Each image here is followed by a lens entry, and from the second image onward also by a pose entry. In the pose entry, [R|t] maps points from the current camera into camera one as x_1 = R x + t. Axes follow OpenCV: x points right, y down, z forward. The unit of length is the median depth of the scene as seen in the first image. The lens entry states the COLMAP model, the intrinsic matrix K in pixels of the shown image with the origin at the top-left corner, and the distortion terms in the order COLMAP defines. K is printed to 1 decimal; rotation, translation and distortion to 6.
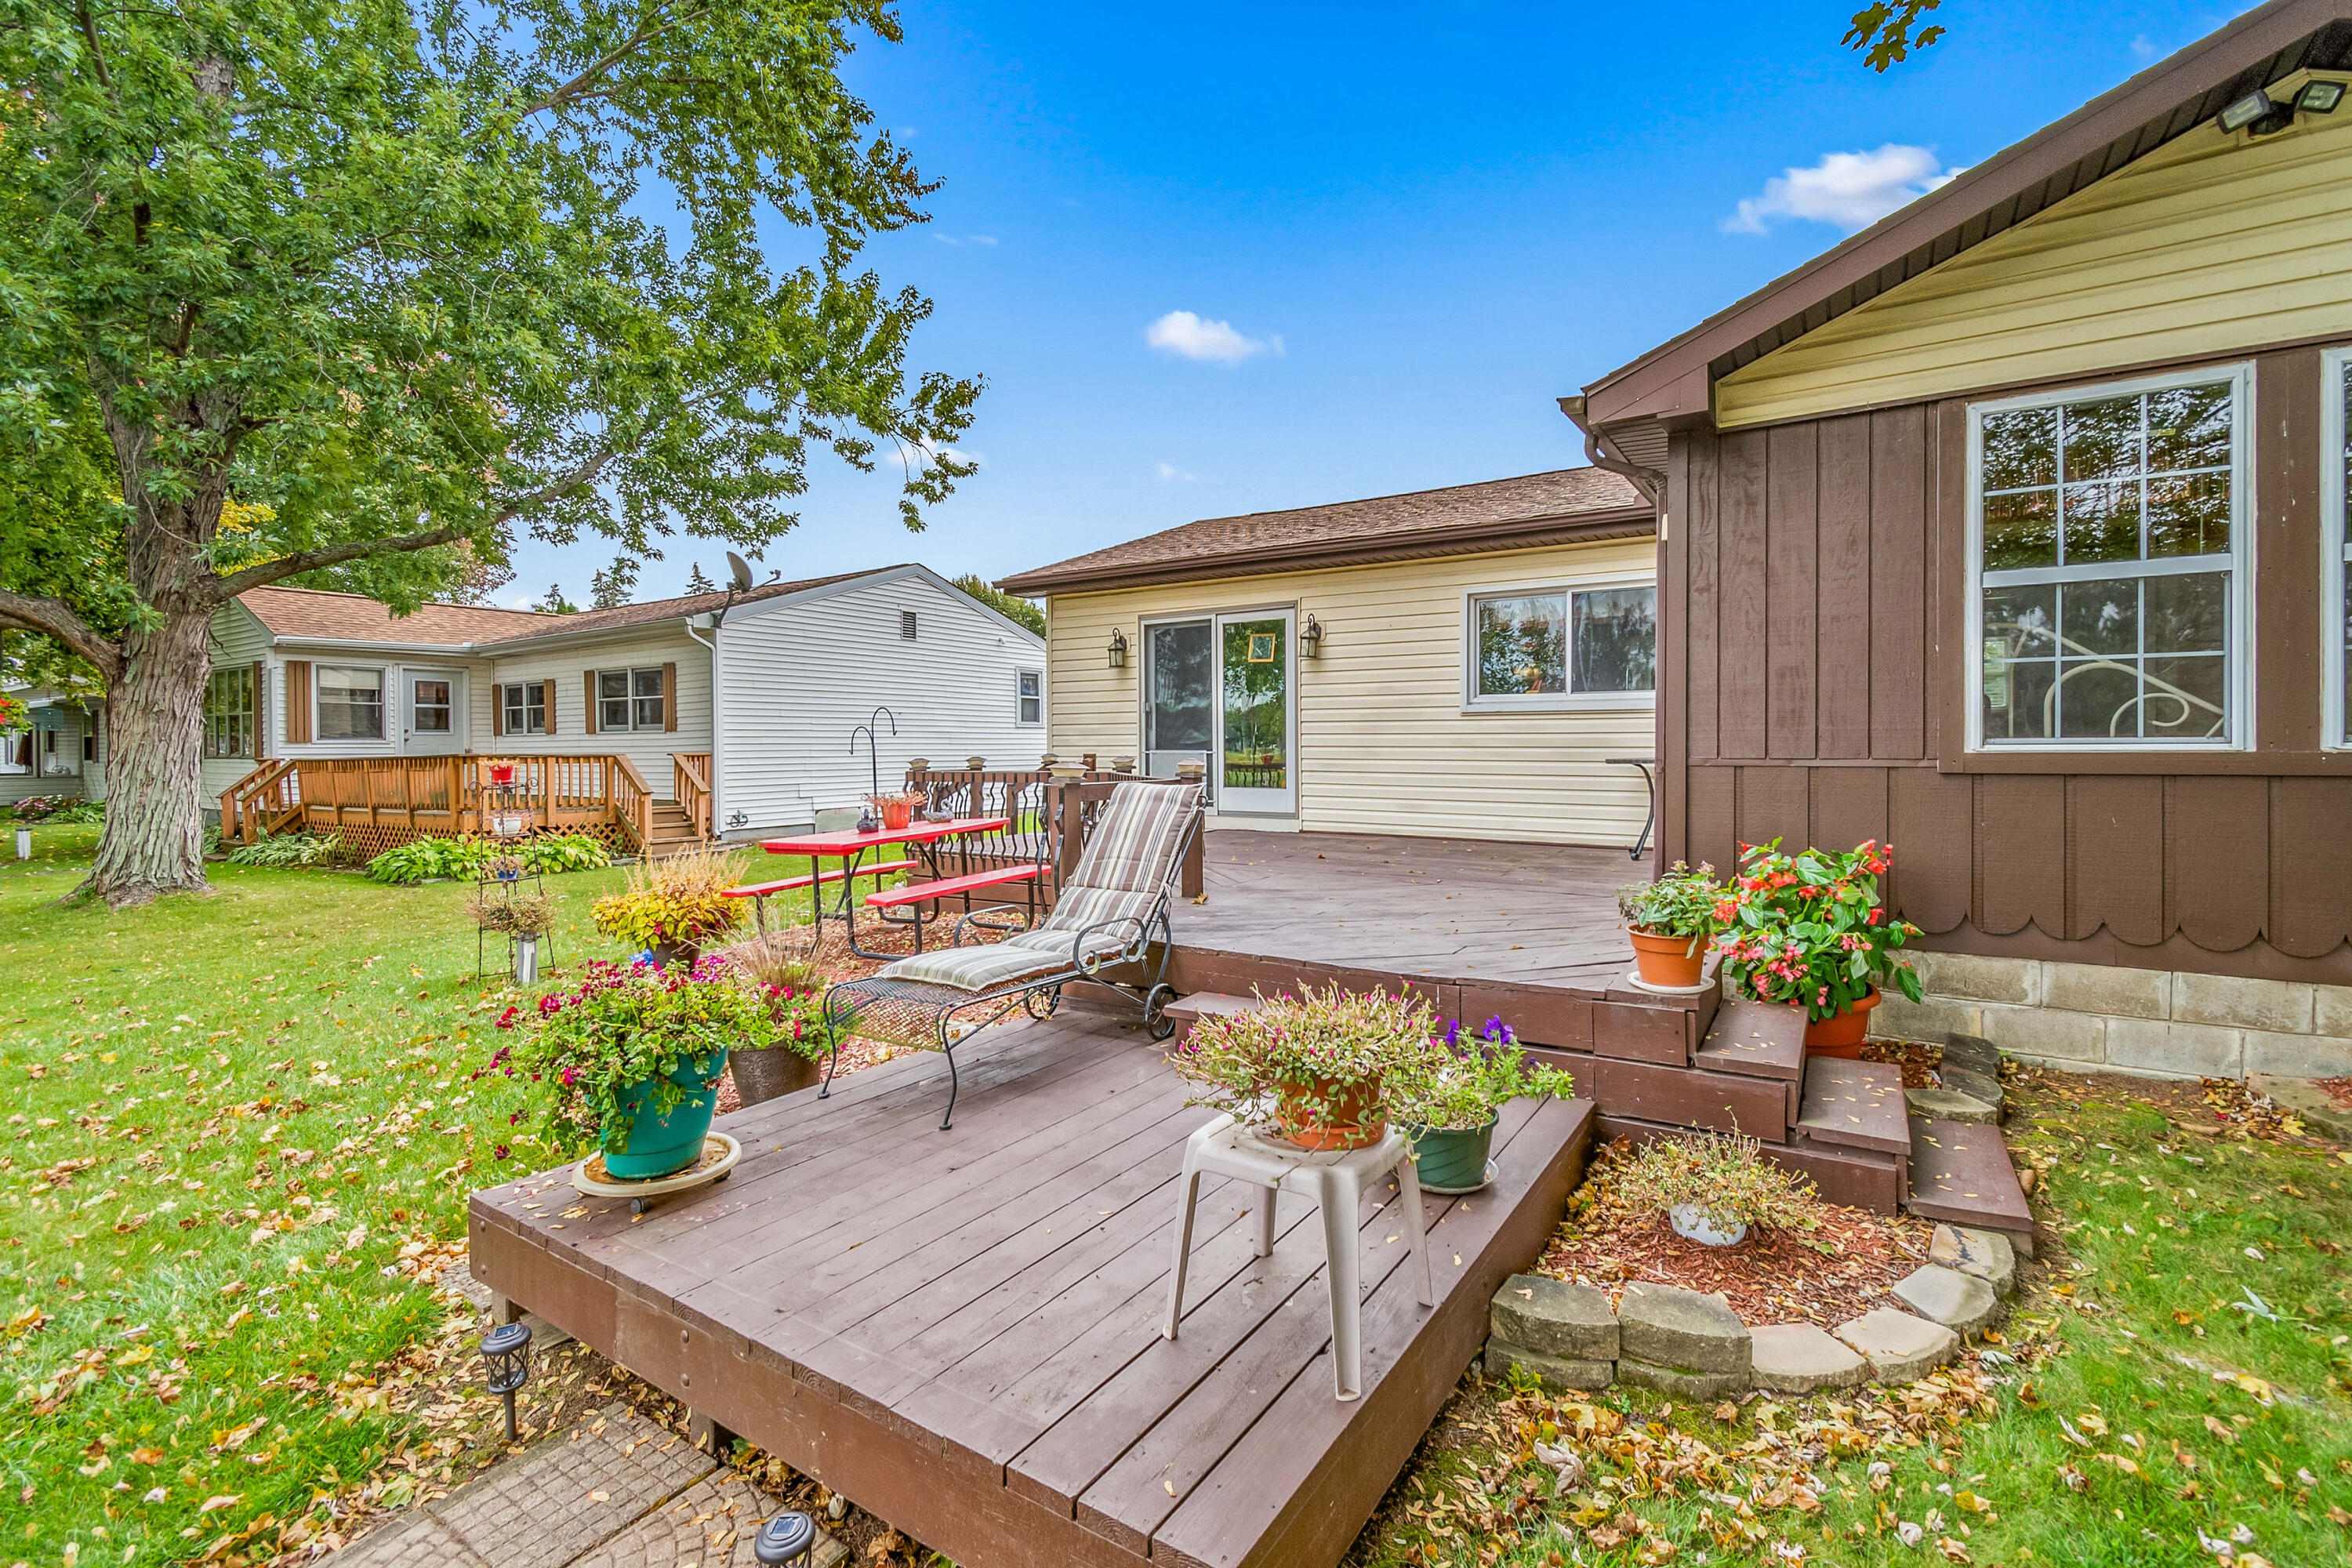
lens RADIAL K [[1046.7, 0, 1179.0], [0, 1046.7, 751.5], [0, 0, 1]] dist [0.008755, -0.005967]
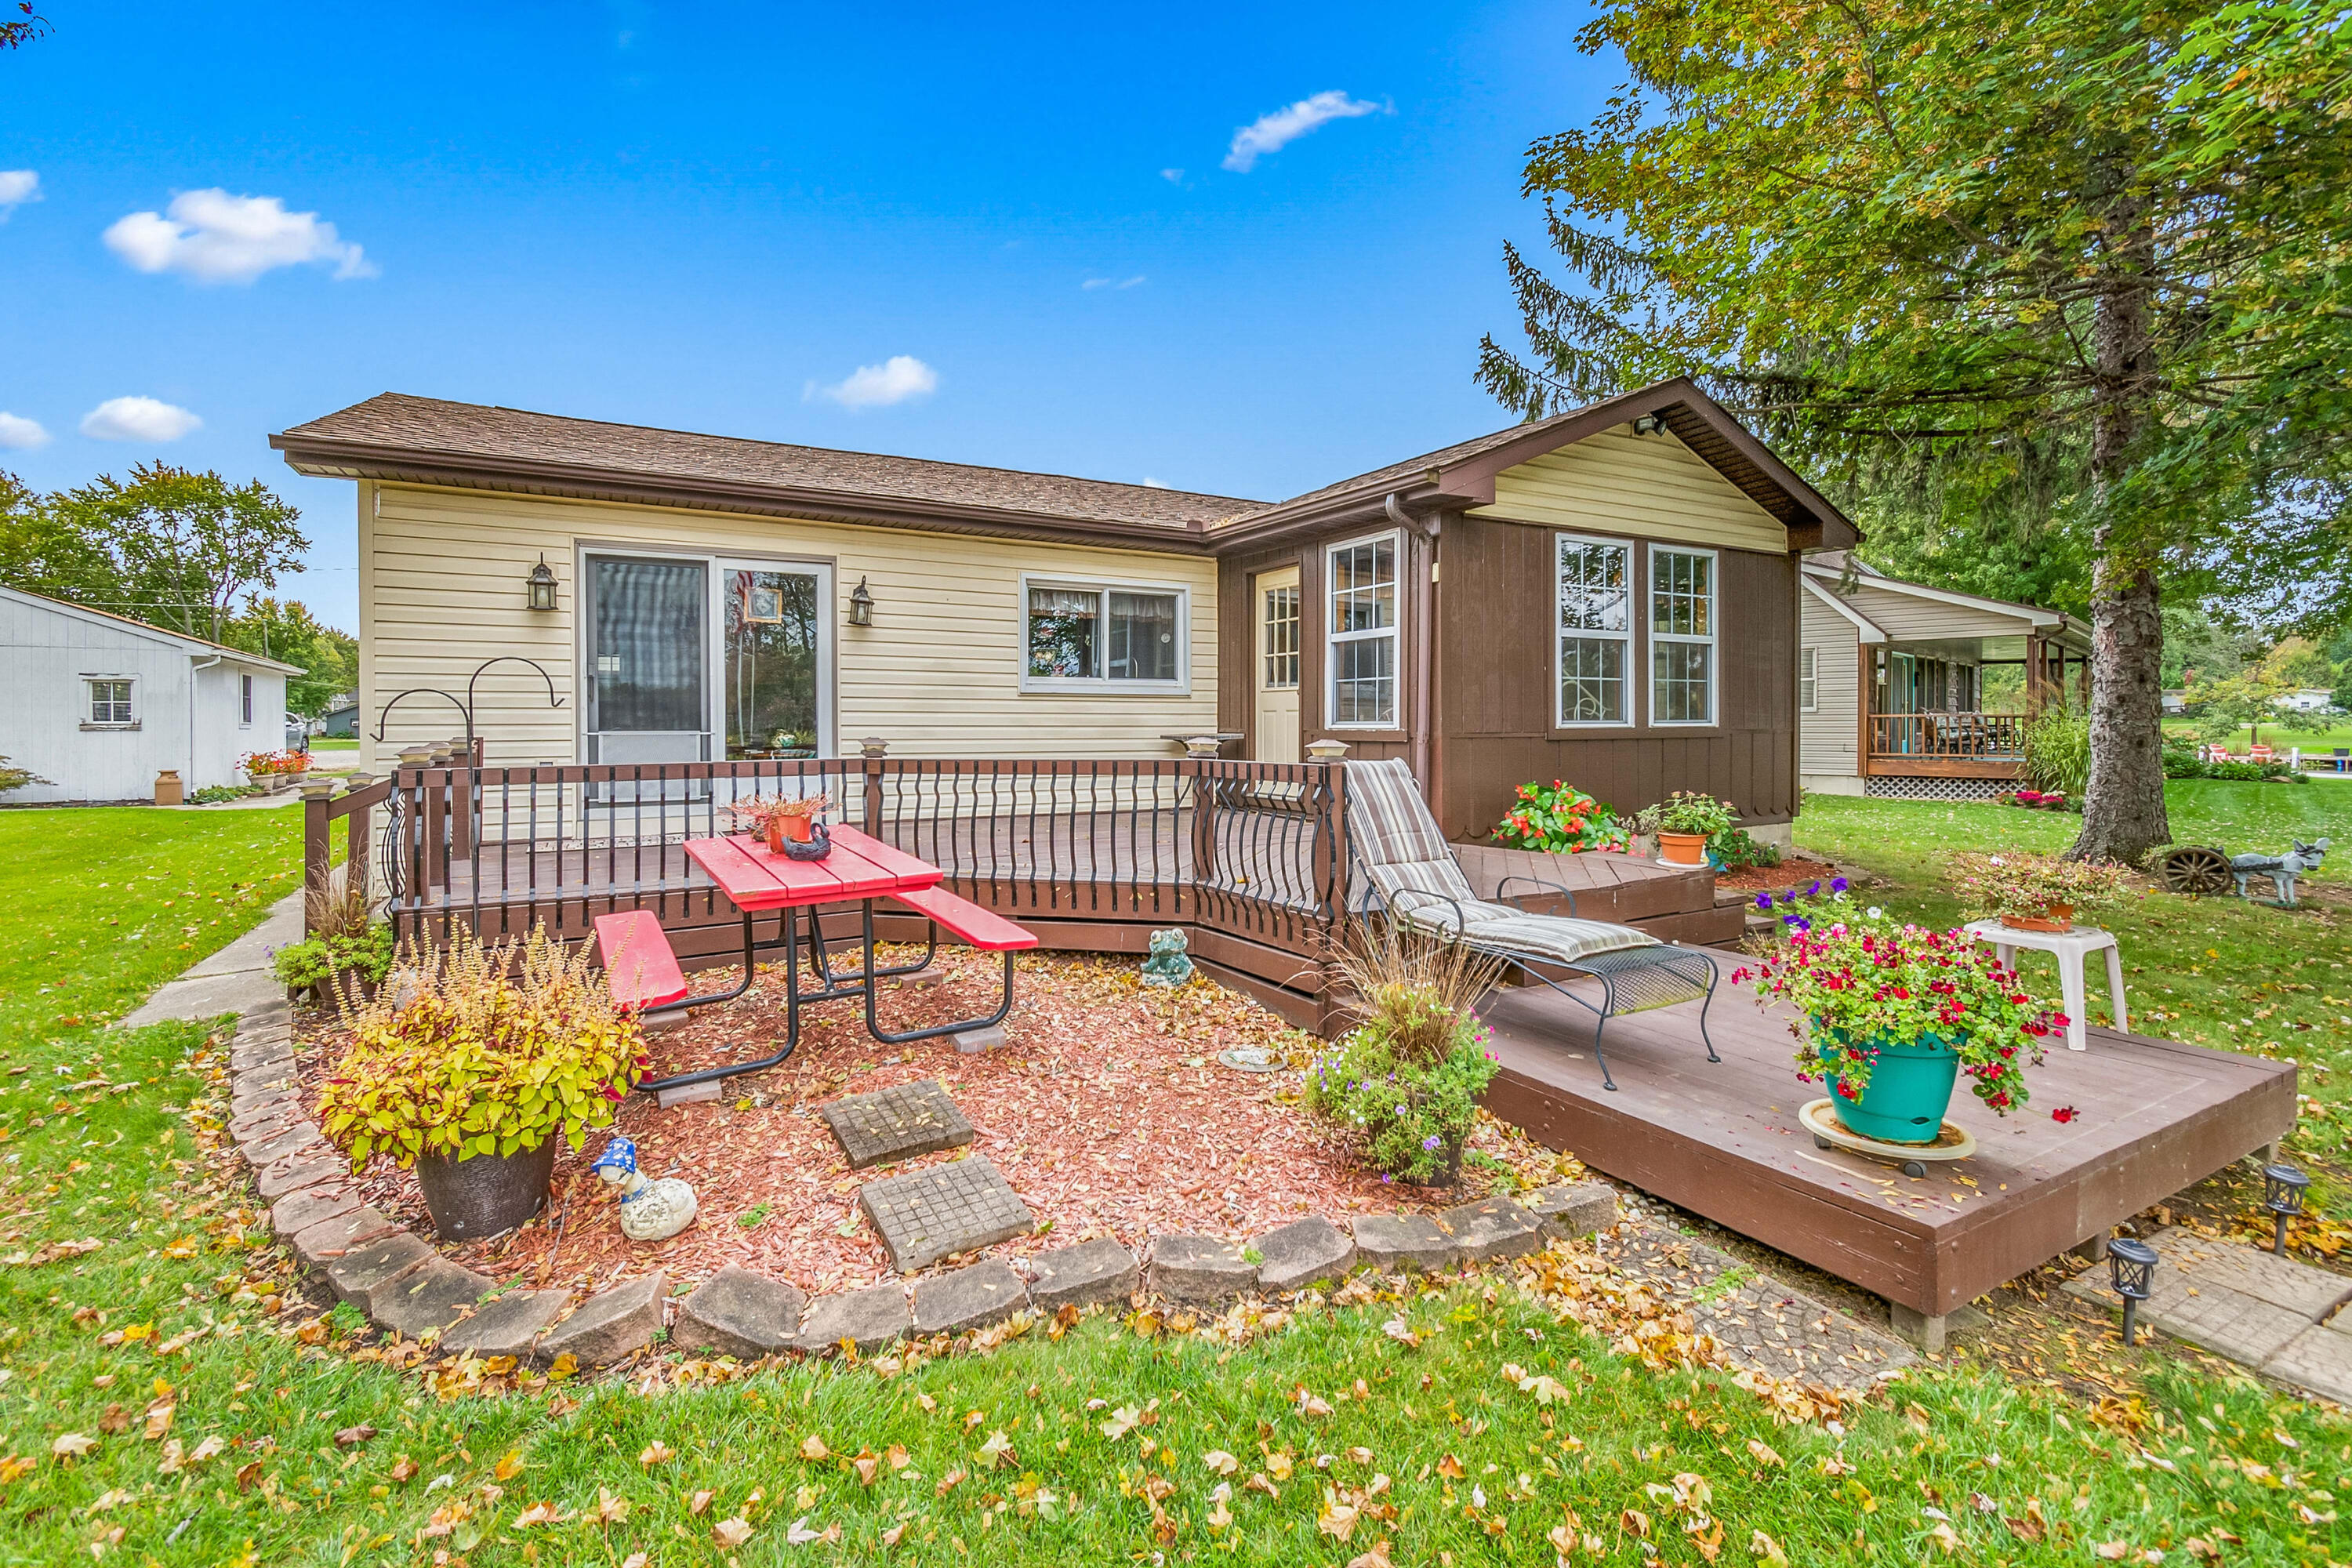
lens RADIAL K [[1046.7, 0, 1189.4], [0, 1046.7, 743.2], [0, 0, 1]] dist [0.008755, -0.005967]
pose [[0.462956, -0.014713, 0.886259, -0.400607], [0.004907, 0.999889, 0.014036, -0.000788], [-0.886368, -0.002149, 0.462977, 0.262869]]
